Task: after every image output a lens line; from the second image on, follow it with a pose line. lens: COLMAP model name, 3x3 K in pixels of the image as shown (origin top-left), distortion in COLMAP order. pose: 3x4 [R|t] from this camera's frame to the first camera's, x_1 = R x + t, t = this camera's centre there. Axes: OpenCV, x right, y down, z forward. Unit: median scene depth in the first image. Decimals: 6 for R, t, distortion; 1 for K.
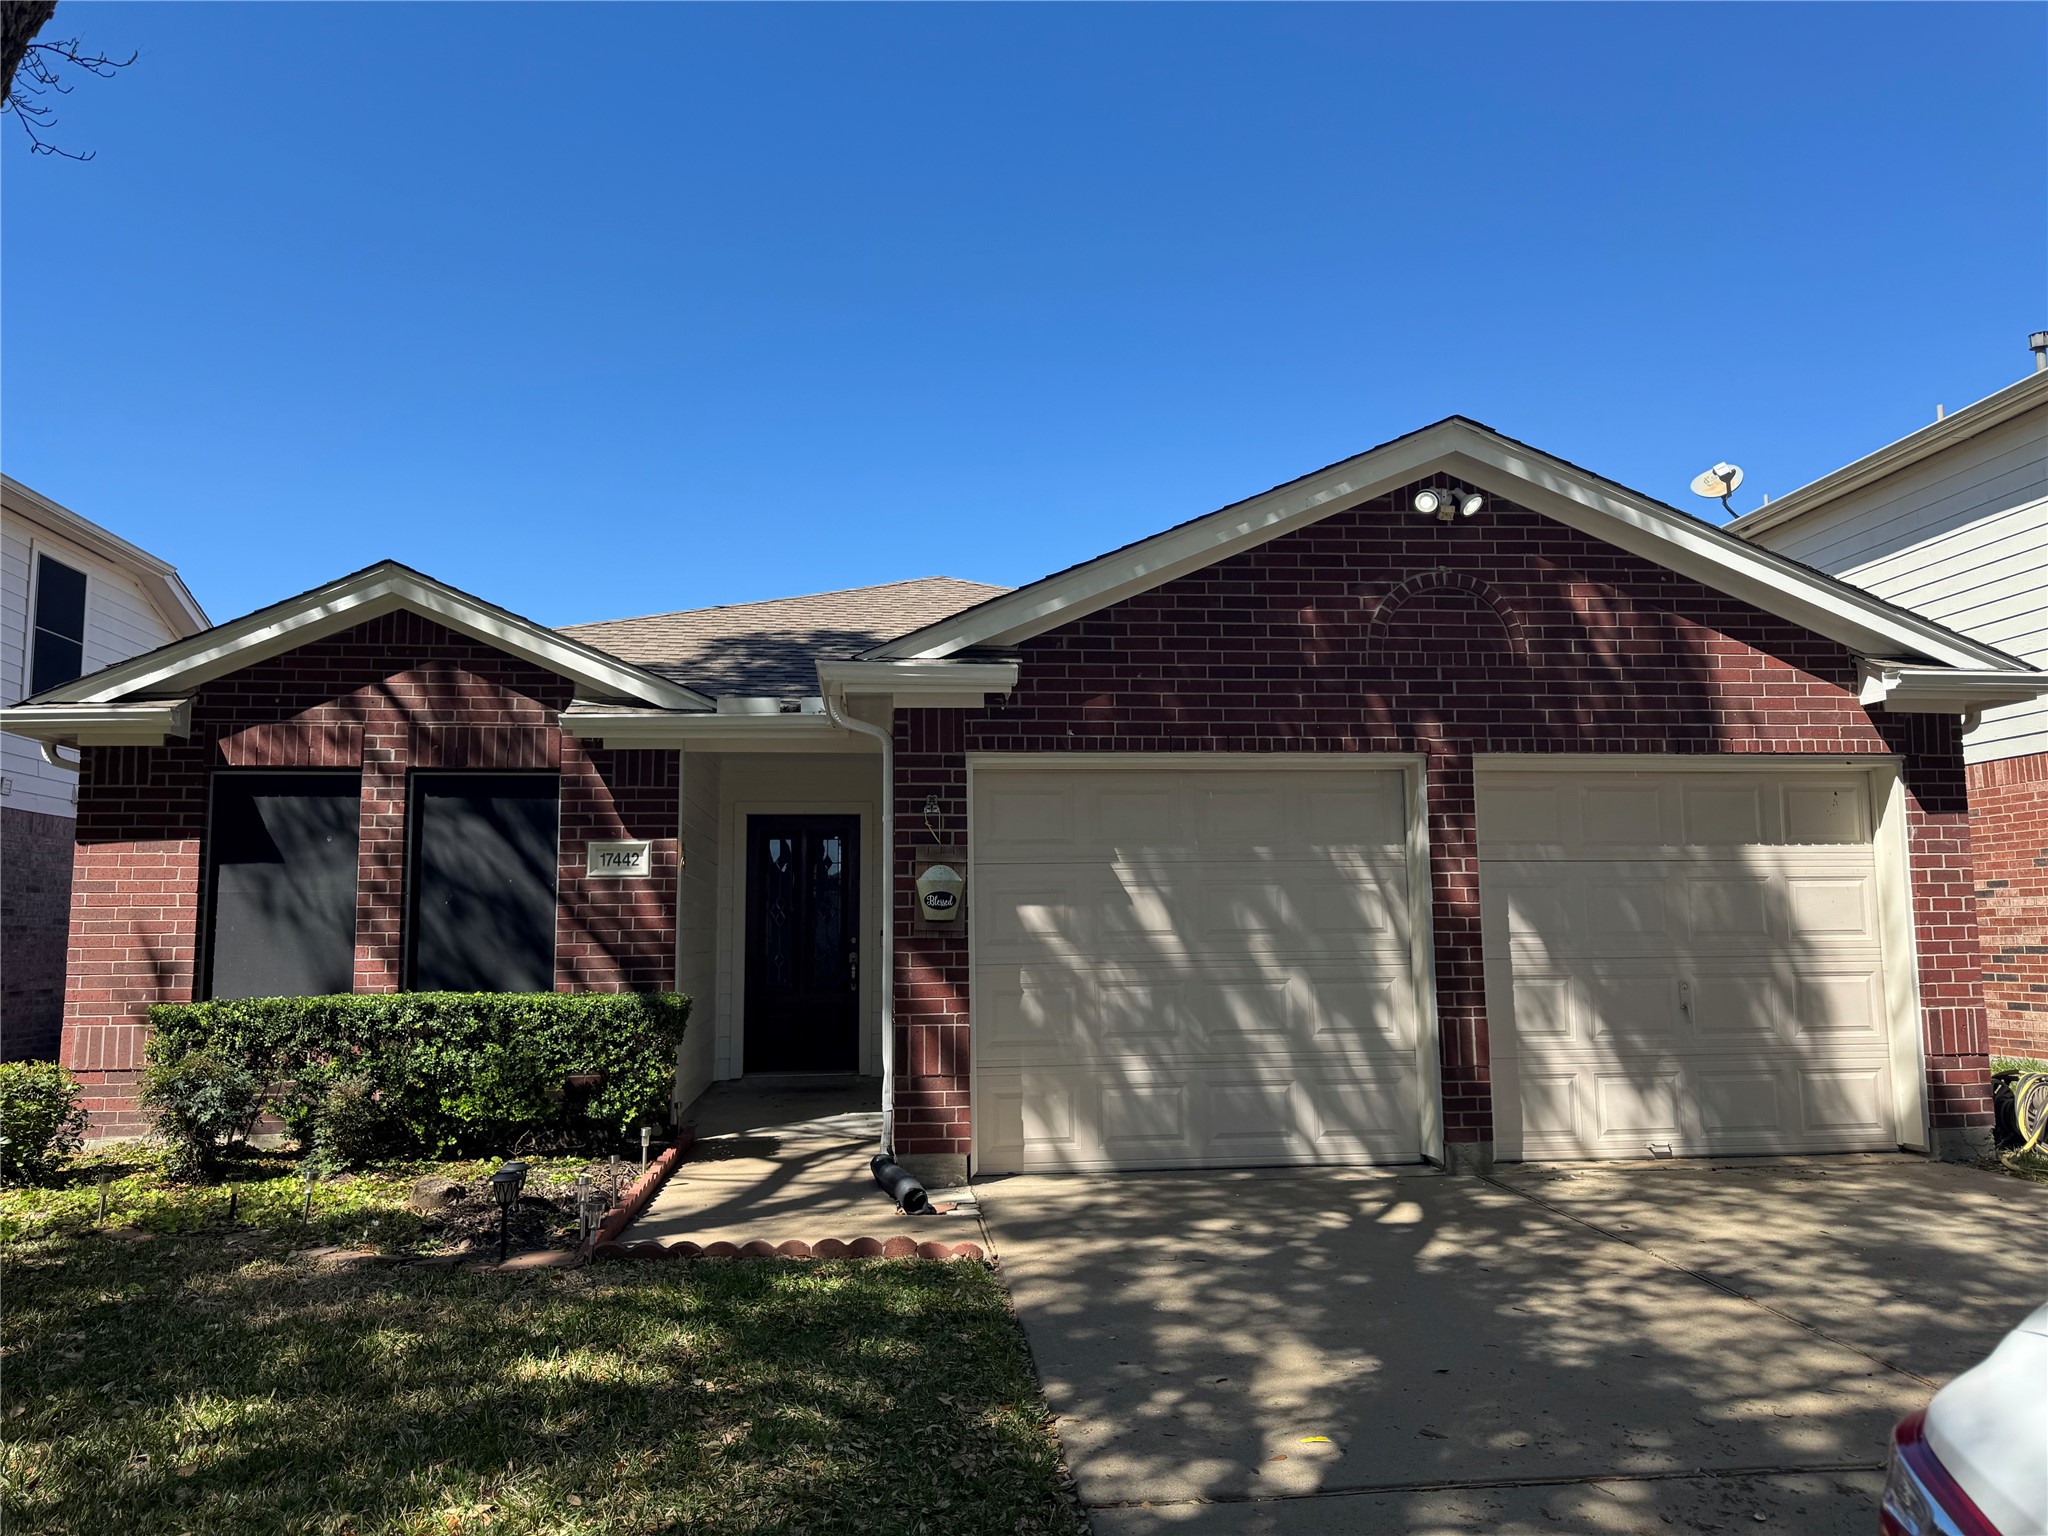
lens RADIAL K [[1459.0, 0, 1015.9], [0, 1459.0, 753.8], [0, 0, 1]] dist [0.053835, -0.053523]
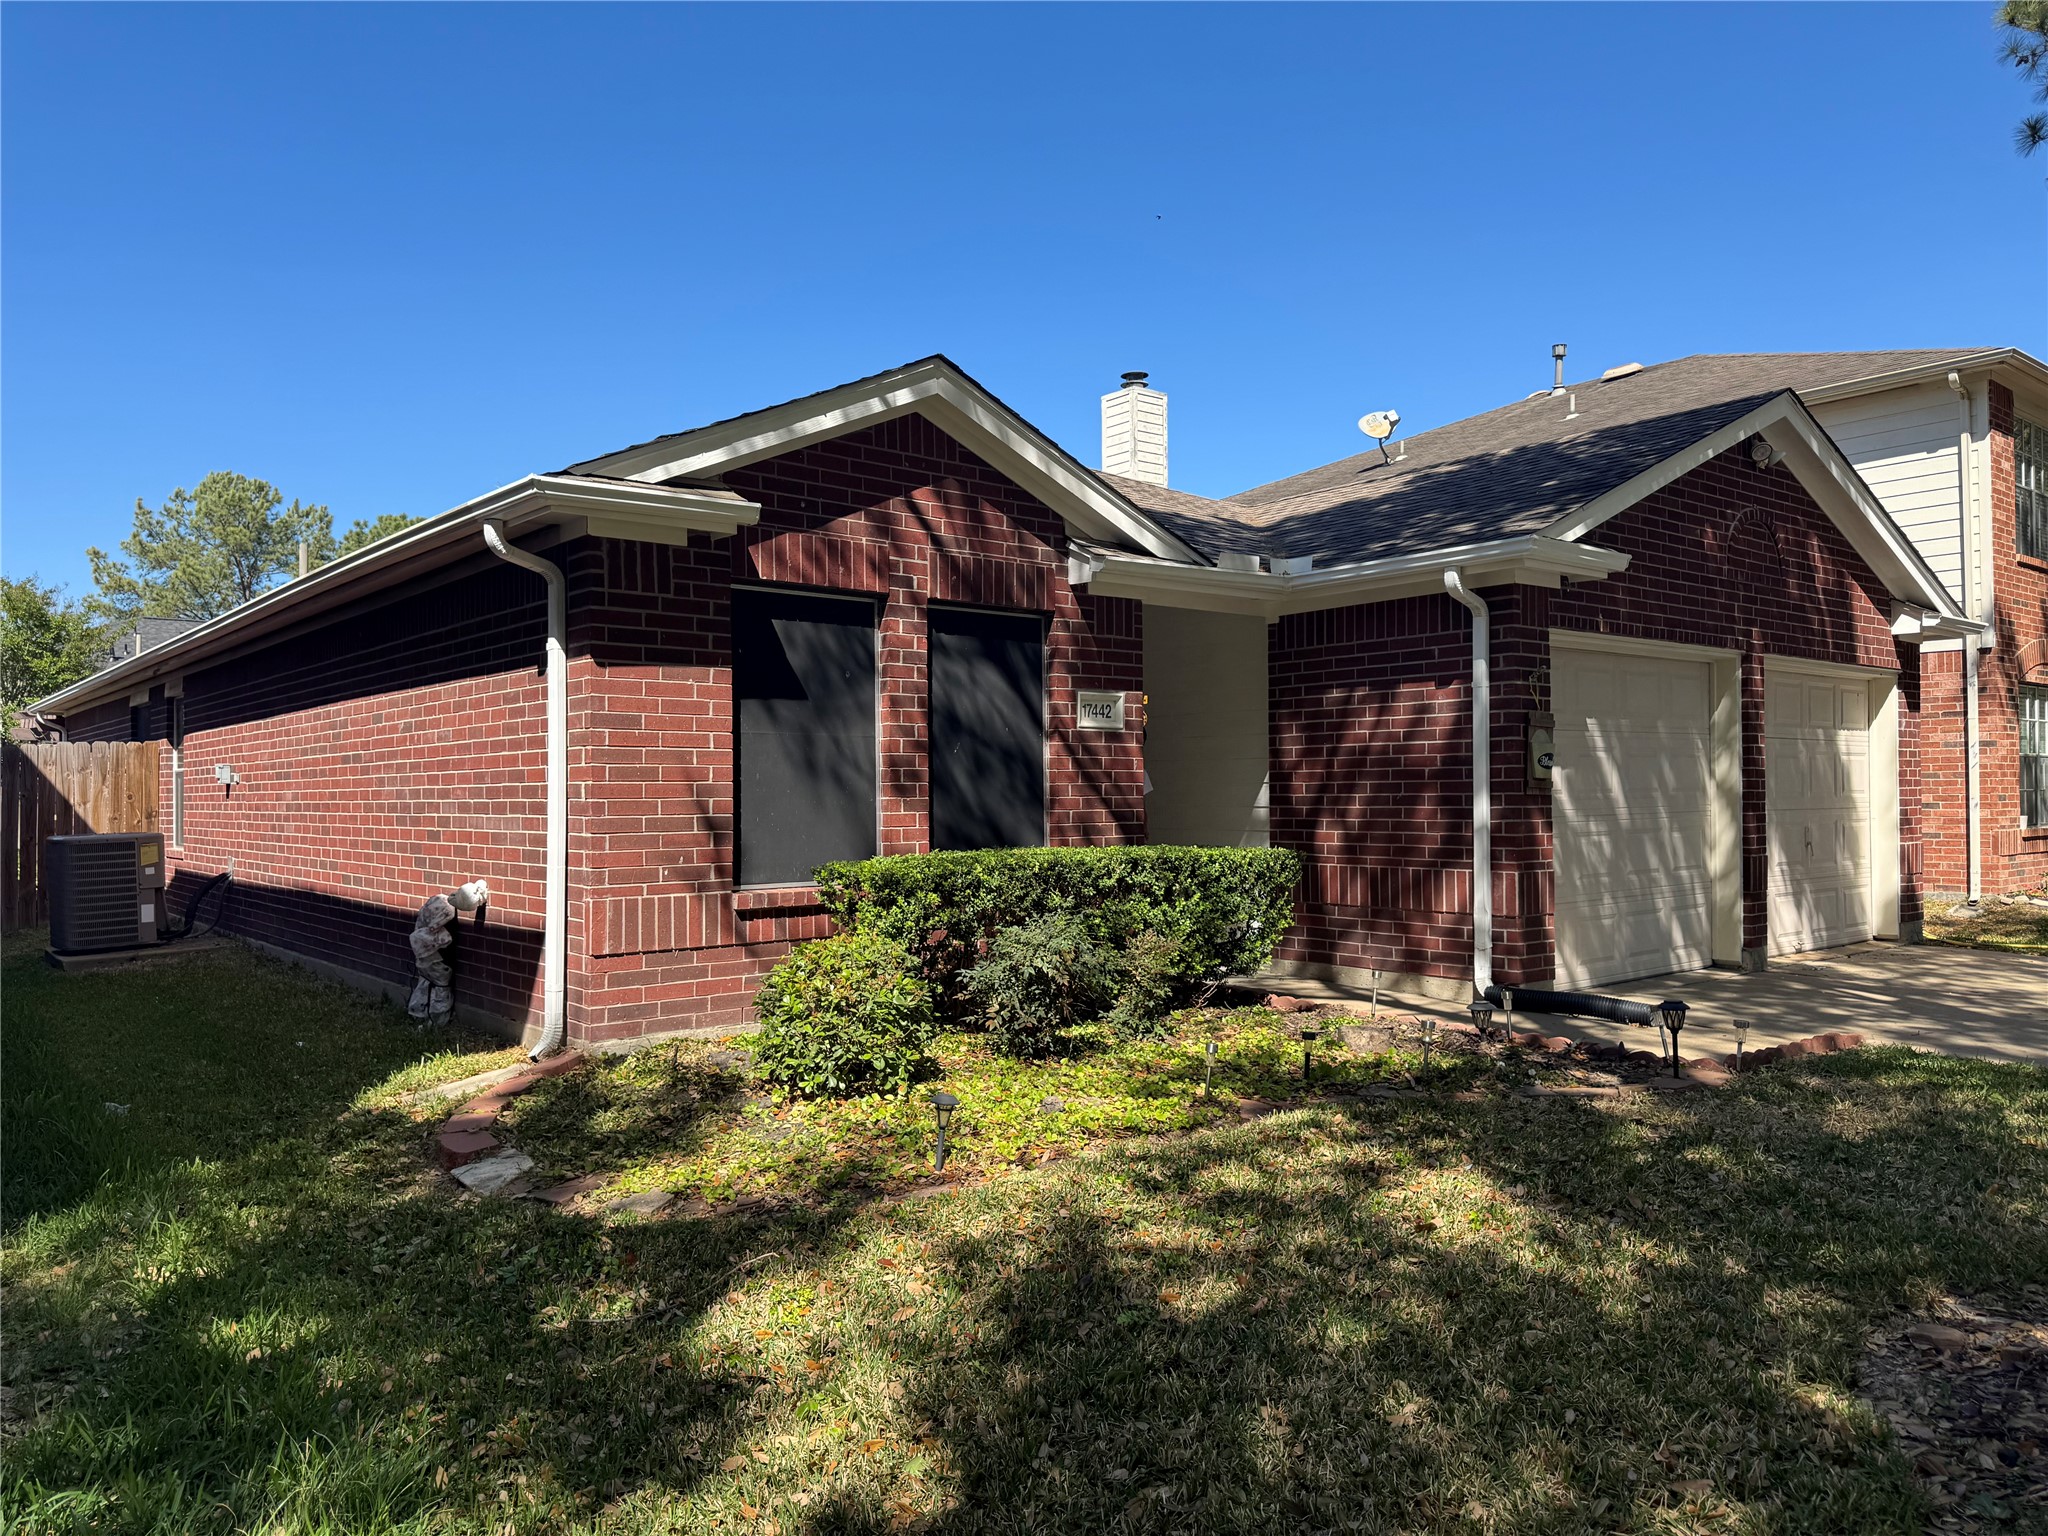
lens RADIAL K [[1459.0, 0, 1017.6], [0, 1459.0, 779.7], [0, 0, 1]] dist [0.053835, -0.053523]
pose [[0.835997, 0.010940, 0.548625, -0.933477], [-0.067132, 0.994330, 0.082468, 0.045914], [-0.544612, -0.105774, 0.831991, 0.257096]]
